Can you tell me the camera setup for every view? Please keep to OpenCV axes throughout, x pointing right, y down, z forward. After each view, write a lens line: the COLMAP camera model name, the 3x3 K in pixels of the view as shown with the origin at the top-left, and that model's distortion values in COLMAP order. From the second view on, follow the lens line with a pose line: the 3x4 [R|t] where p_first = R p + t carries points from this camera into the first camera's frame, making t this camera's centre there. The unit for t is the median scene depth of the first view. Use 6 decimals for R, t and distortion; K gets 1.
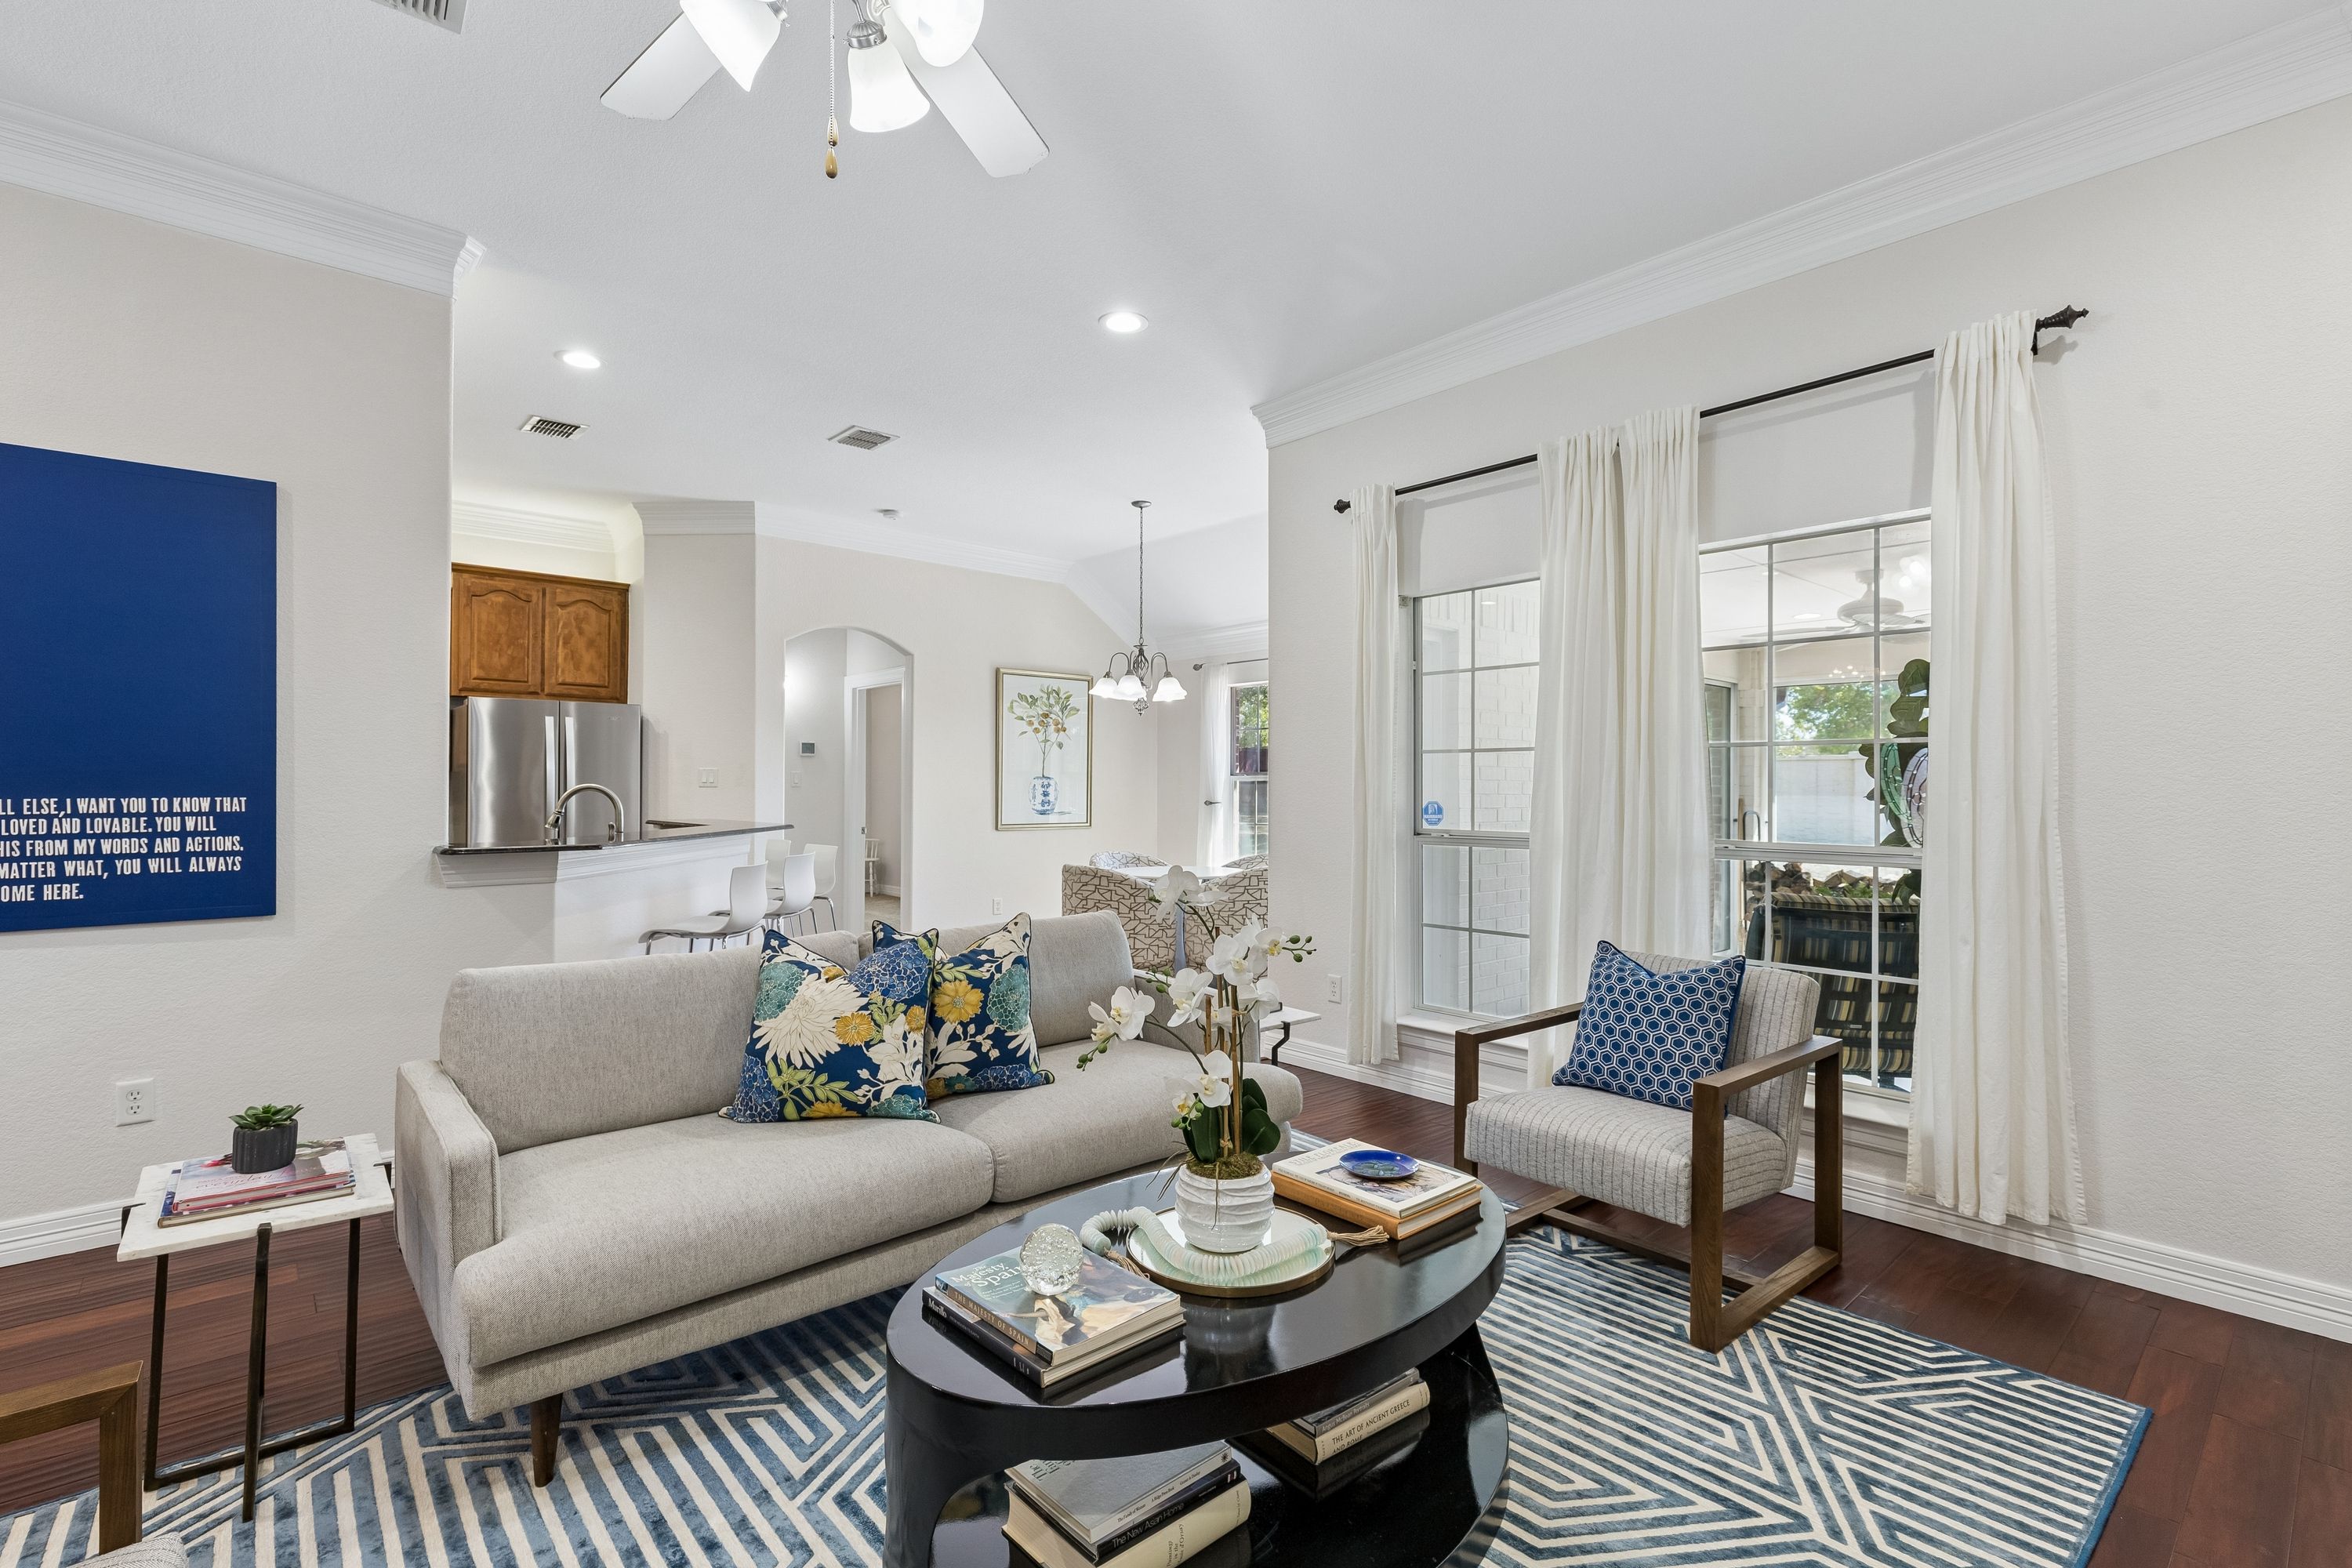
lens RADIAL K [[1061.7, 0, 1176.0], [0, 1061.7, 777.3], [0, 0, 1]] dist [0.006346, -0.001339]
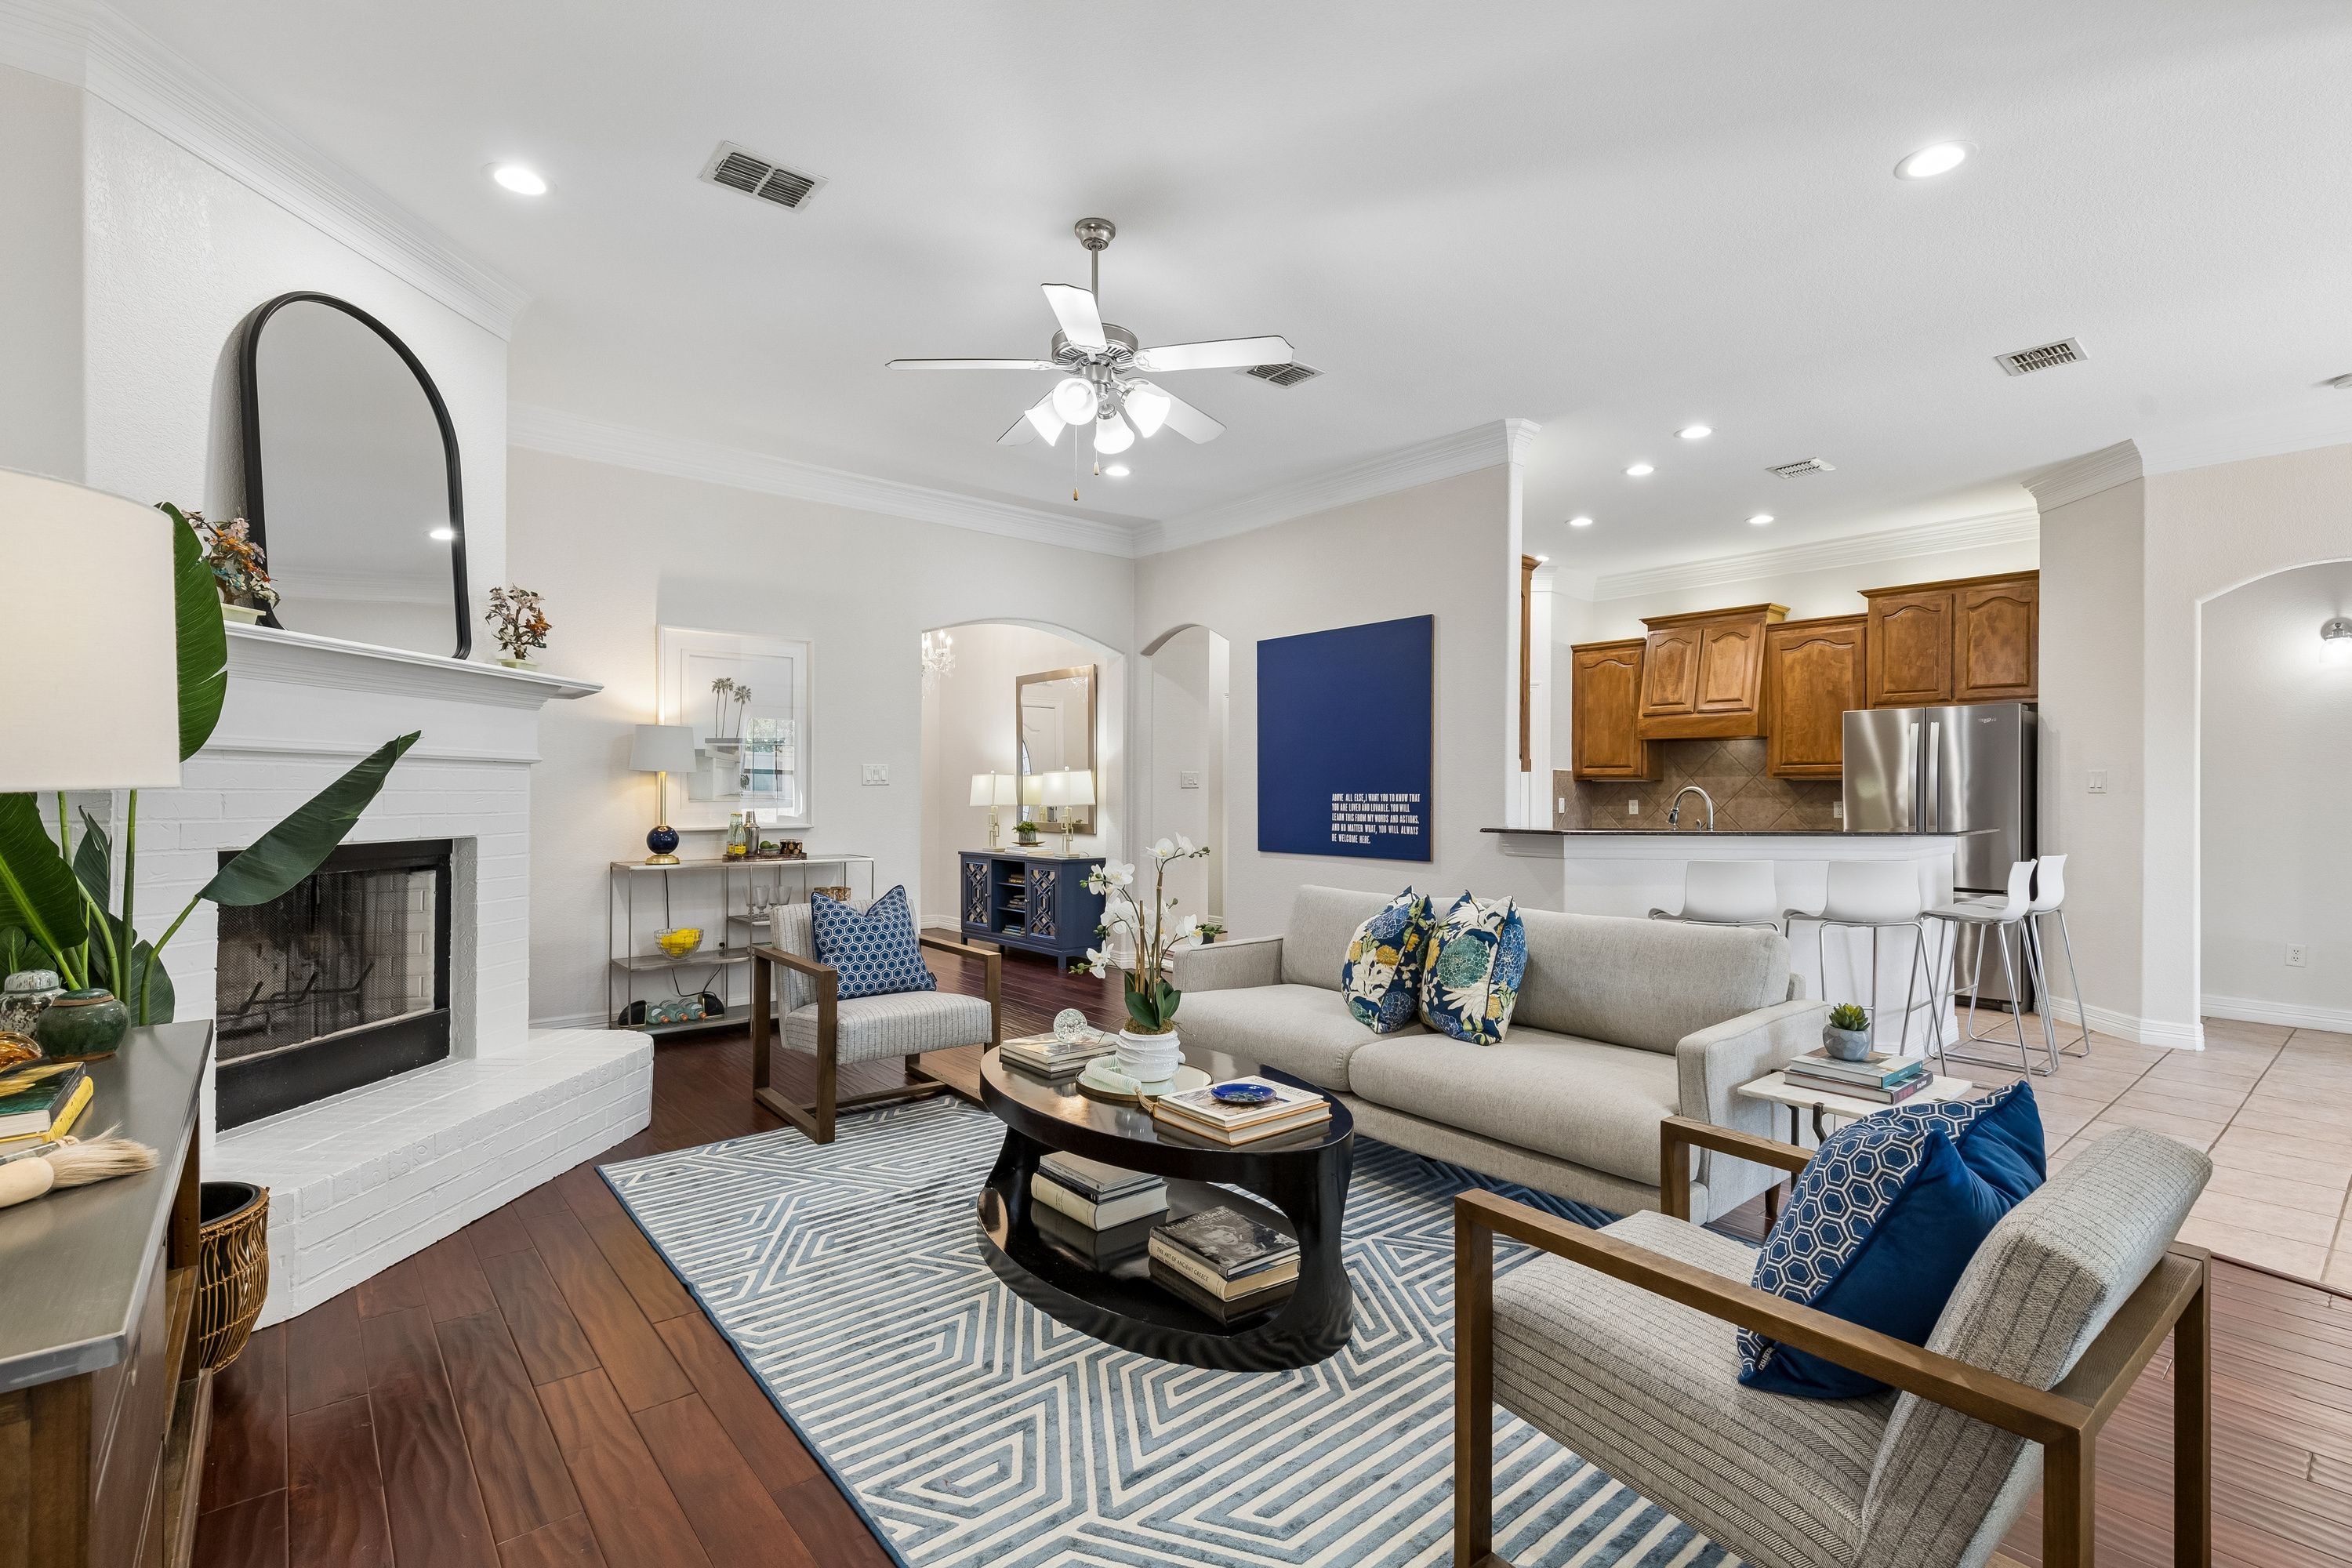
lens RADIAL K [[1061.7, 0, 1182.3], [0, 1061.7, 781.5], [0, 0, 1]] dist [0.006346, -0.001339]
pose [[-0.020910, -0.012672, -0.999701, 0.920882], [0.004232, 0.999910, -0.012764, 0.018789], [0.999772, -0.004498, -0.020855, 0.636306]]
